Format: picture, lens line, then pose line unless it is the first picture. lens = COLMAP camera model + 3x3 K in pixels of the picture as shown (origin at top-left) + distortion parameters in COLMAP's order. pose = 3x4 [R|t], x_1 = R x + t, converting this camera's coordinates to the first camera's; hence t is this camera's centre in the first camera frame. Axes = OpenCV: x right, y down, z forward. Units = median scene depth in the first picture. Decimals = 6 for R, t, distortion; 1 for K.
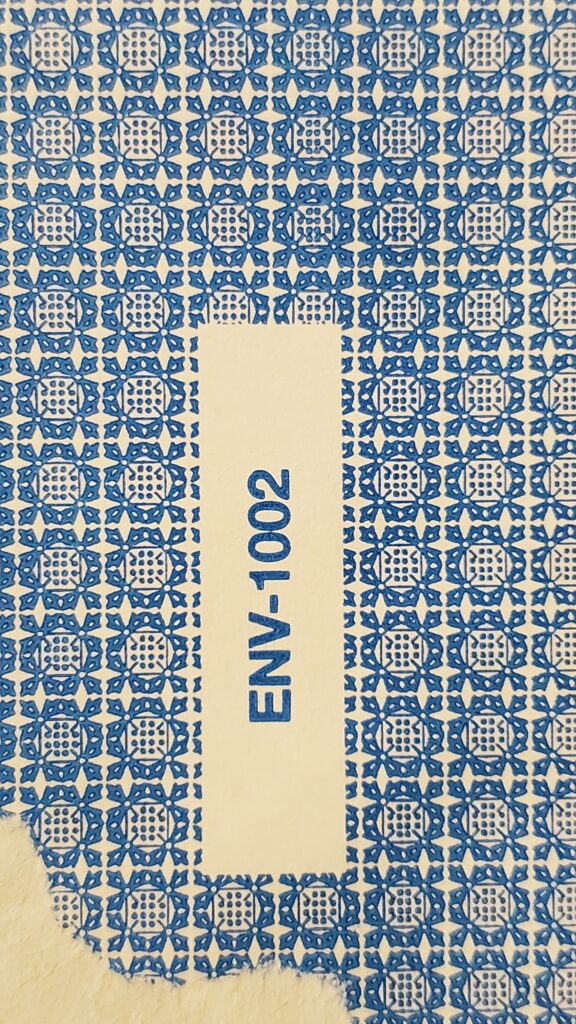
lens RADIAL K [[773.9, 0, 308.7], [0, 773.9, 511.2], [0, 0, 1]] dist [0.027699, 0.001328]
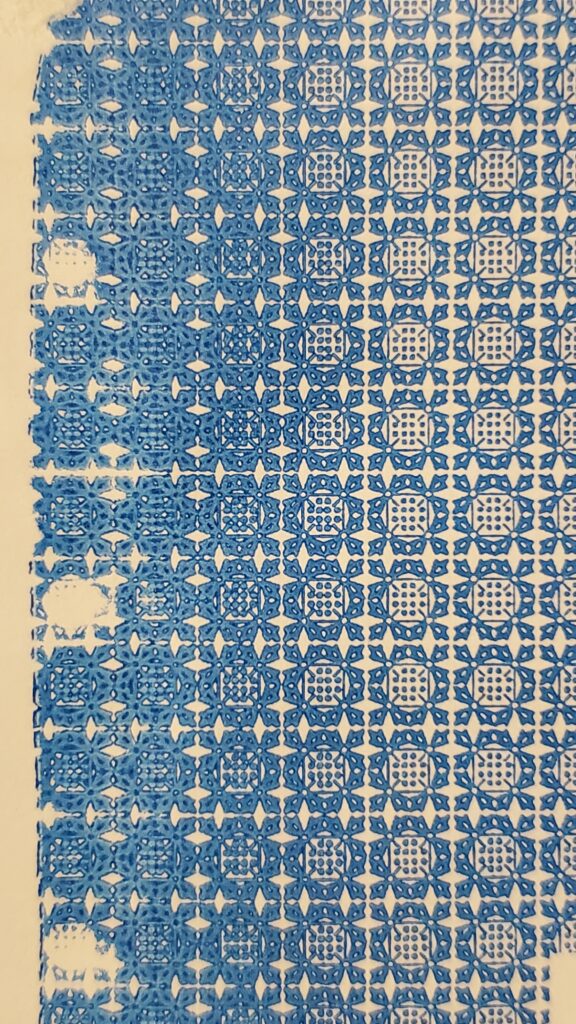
lens RADIAL K [[776.5, 0, 288.0], [0, 776.5, 512.0], [0, 0, 1]] dist [0.036781, -0.000884]
pose [[0.999930, 0.004763, -0.010844, -0.474007], [-0.004740, 0.999986, 0.002133, -0.813931], [0.010854, -0.002081, 0.999939, -0.016208]]
